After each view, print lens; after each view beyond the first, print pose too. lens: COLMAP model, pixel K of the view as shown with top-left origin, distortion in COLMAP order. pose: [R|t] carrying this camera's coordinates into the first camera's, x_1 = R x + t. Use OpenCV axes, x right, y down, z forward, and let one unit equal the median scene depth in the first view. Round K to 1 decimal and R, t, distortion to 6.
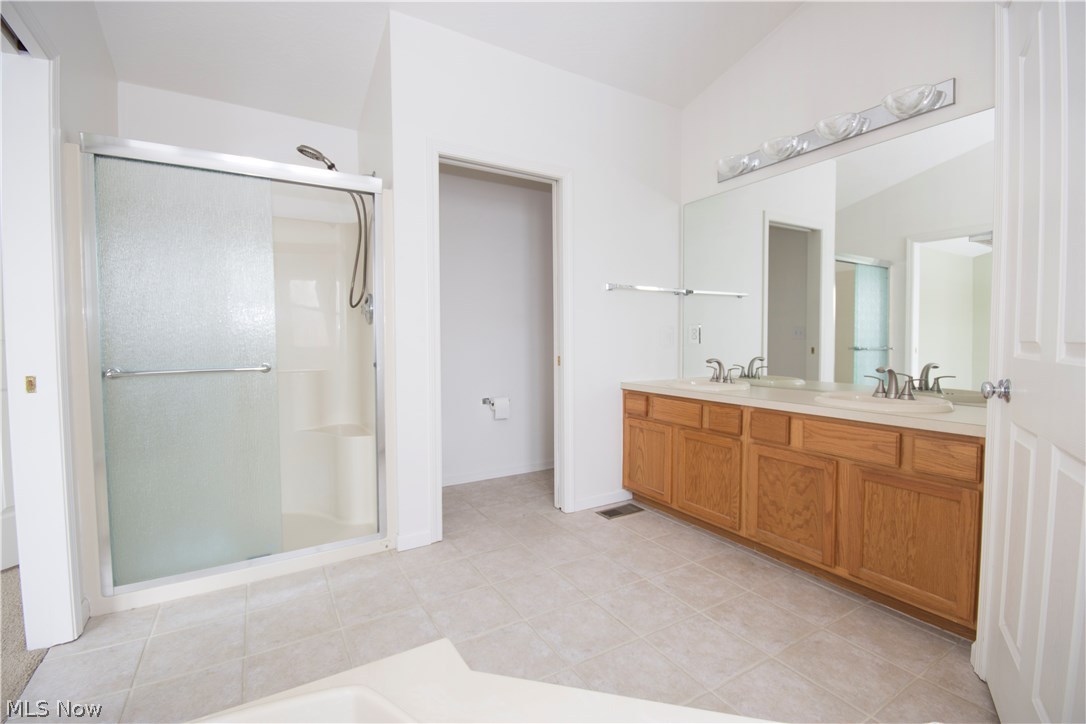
lens RADIAL K [[485.9, 0, 543.4], [0, 485.9, 360.5], [0, 0, 1]] dist [-0.001110, -0.000254]
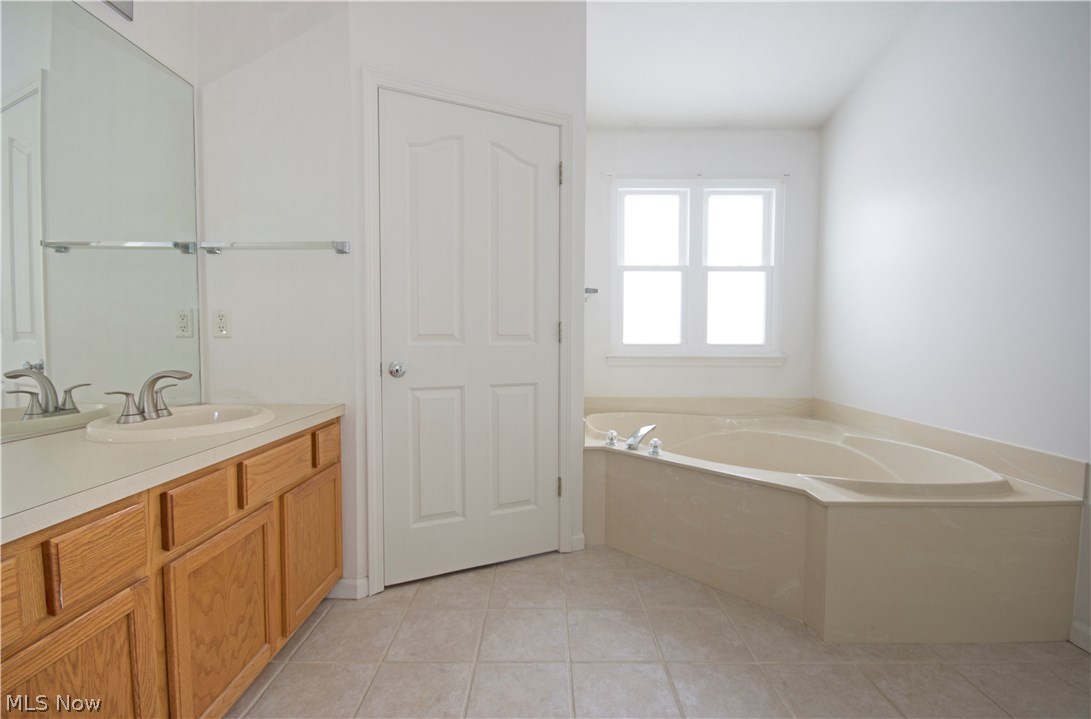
lens RADIAL K [[488.1, 0, 544.0], [0, 488.1, 363.8], [0, 0, 1]] dist [-0.001110, -0.000254]
pose [[-0.861017, -0.023017, 0.508056, -0.094425], [0.022724, 0.996237, 0.083643, -0.042406], [-0.508069, 0.083563, -0.857253, 1.284406]]
